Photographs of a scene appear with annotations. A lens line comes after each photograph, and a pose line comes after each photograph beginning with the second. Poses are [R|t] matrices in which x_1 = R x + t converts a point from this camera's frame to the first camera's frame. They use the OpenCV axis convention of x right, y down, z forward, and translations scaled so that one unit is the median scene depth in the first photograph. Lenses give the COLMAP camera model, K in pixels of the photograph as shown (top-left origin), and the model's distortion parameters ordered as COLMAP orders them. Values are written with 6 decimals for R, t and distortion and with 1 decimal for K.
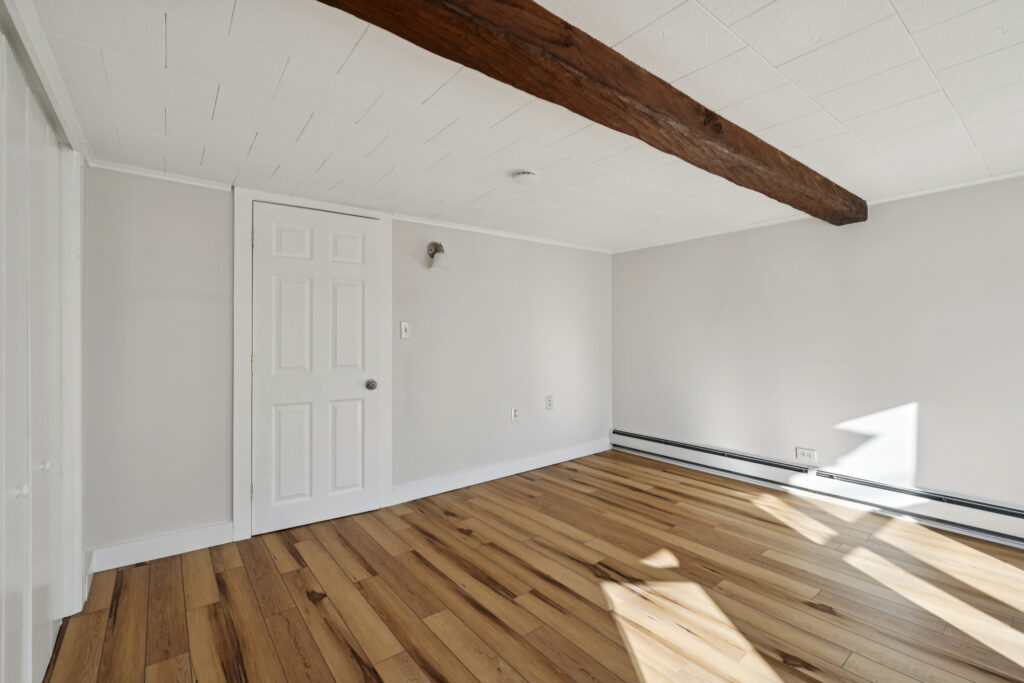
lens RADIAL K [[452.0, 0, 511.6], [0, 452.0, 341.2], [0, 0, 1]] dist [-0.003181, -0.000331]
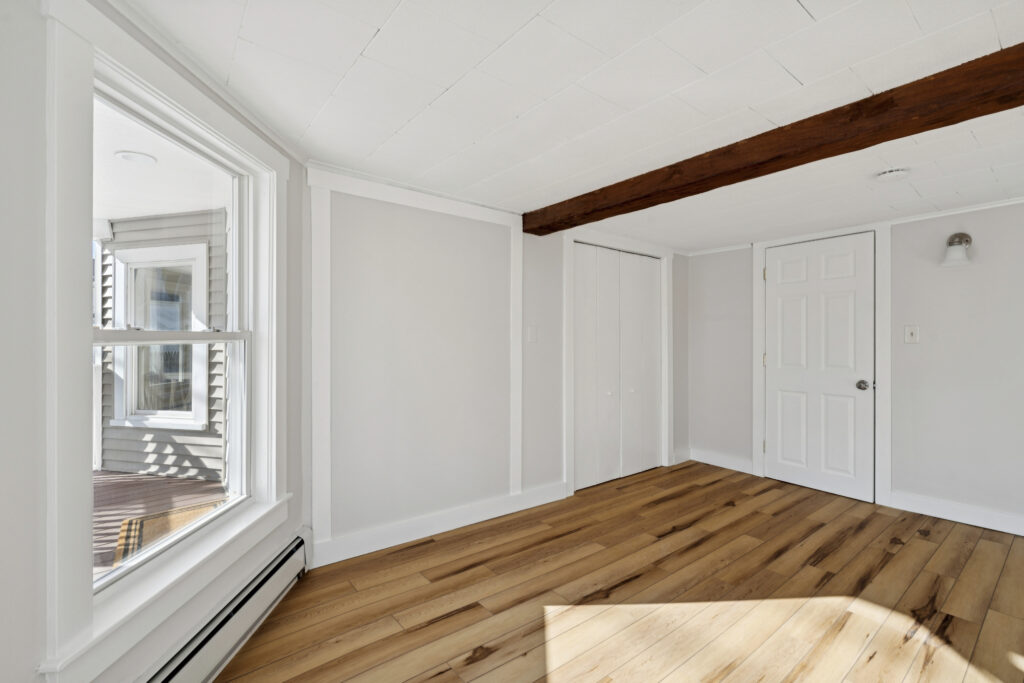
lens RADIAL K [[452.0, 0, 509.6], [0, 452.0, 337.6], [0, 0, 1]] dist [-0.003181, -0.000331]
pose [[0.001147, -0.006369, -0.999979, 0.988853], [-0.013546, 0.999888, -0.006384, 0.001125], [0.999908, 0.013553, 0.001060, 0.183034]]
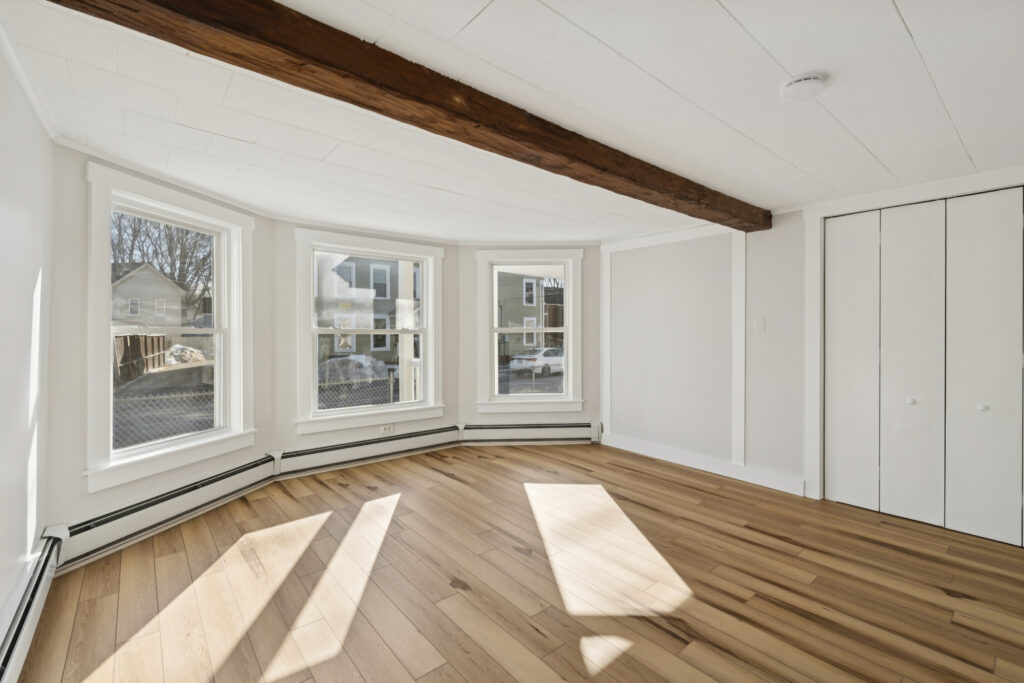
lens RADIAL K [[452.0, 0, 510.0], [0, 452.0, 337.3], [0, 0, 1]] dist [-0.003181, -0.000331]
pose [[-0.999637, -0.001630, -0.026885, 0.483441], [-0.002321, 0.999667, 0.025710, -0.013703], [0.026834, 0.025763, -0.999308, 1.654377]]
